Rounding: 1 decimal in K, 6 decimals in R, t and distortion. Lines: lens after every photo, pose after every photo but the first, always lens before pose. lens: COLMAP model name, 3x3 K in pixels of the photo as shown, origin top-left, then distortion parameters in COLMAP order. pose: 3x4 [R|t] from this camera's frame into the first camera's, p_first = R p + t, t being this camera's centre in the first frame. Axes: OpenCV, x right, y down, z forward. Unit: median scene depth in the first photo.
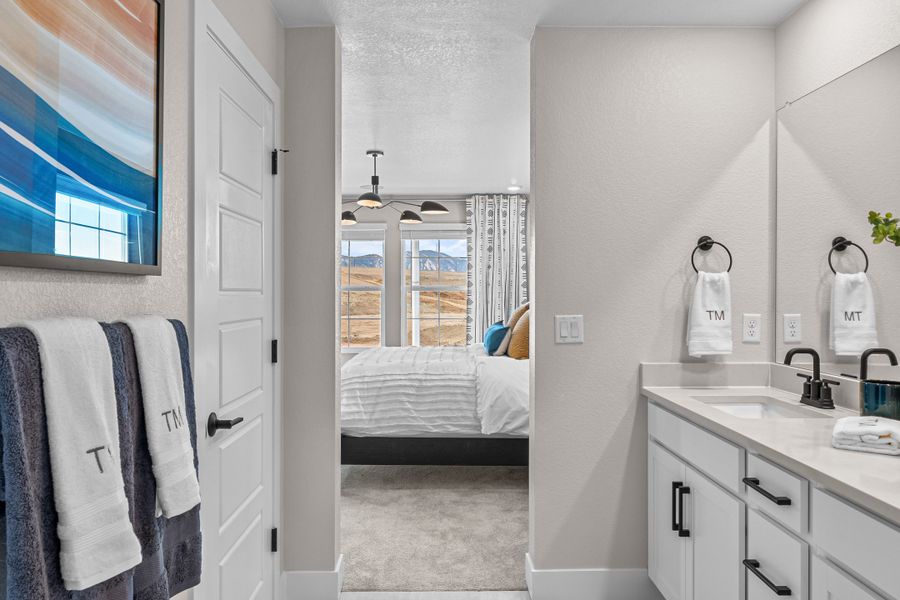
lens RADIAL K [[619.9, 0, 450.3], [0, 619.9, 311.6], [0, 0, 1]] dist [0.001735, -0.001326]
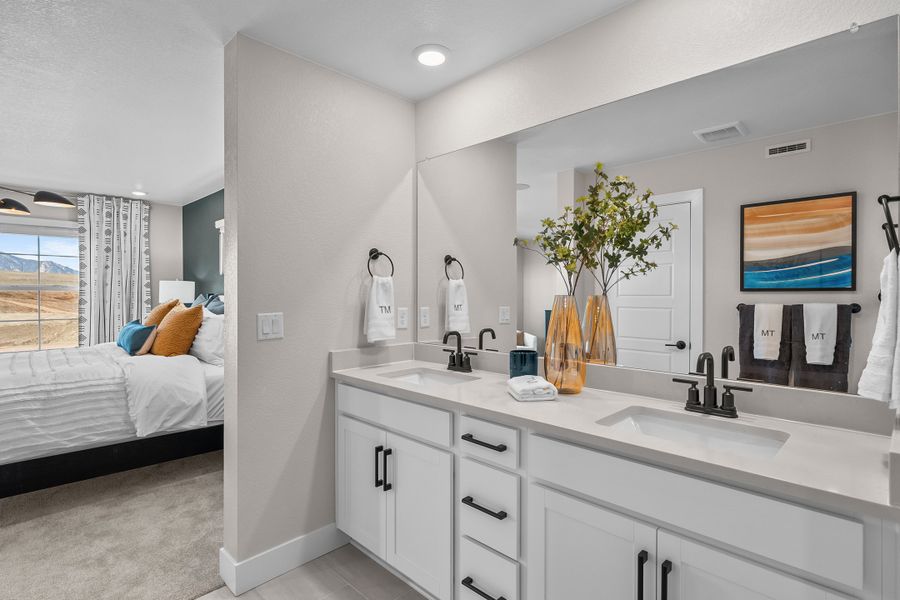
lens RADIAL K [[446.3, 0, 445.4], [0, 446.3, 299.2], [0, 0, 1]] dist [0.002808, -0.000003]
pose [[0.719199, -0.010769, 0.694721, -0.097335], [0.021327, 0.999751, -0.006581, -0.005261], [-0.694477, 0.019550, 0.719249, 0.173759]]
